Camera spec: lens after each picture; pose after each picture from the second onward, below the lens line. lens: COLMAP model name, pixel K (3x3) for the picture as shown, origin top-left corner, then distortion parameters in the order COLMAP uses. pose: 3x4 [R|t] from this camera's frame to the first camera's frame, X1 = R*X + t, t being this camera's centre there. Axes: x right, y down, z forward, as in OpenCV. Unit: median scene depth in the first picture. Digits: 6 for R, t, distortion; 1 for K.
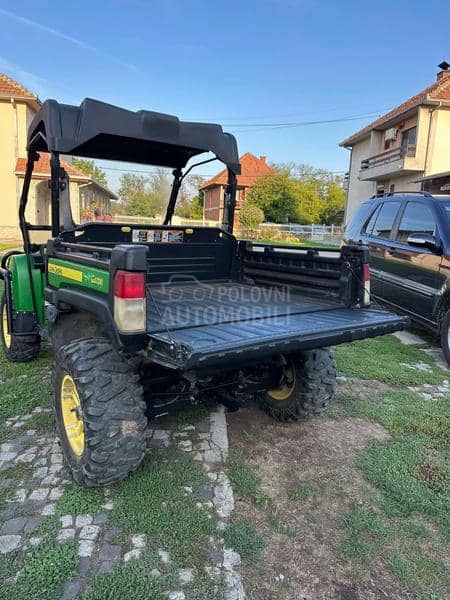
lens RADIAL K [[421.0, 0, 226.7], [0, 421.0, 294.3], [0, 0, 1]] dist [0.020627, -0.031289]
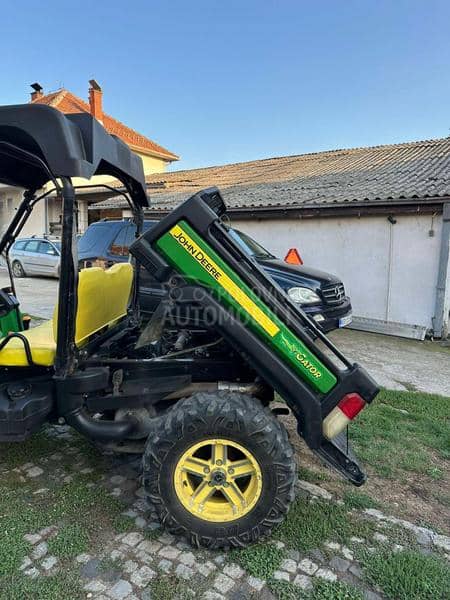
lens RADIAL K [[426.1, 0, 219.3], [0, 426.1, 302.6], [0, 0, 1]] dist [0.016594, -0.022137]
pose [[0.618332, -0.134555, 0.774313, -0.749099], [0.145683, 0.987784, 0.055314, -0.103756], [-0.772296, 0.078602, 0.630381, 0.290425]]
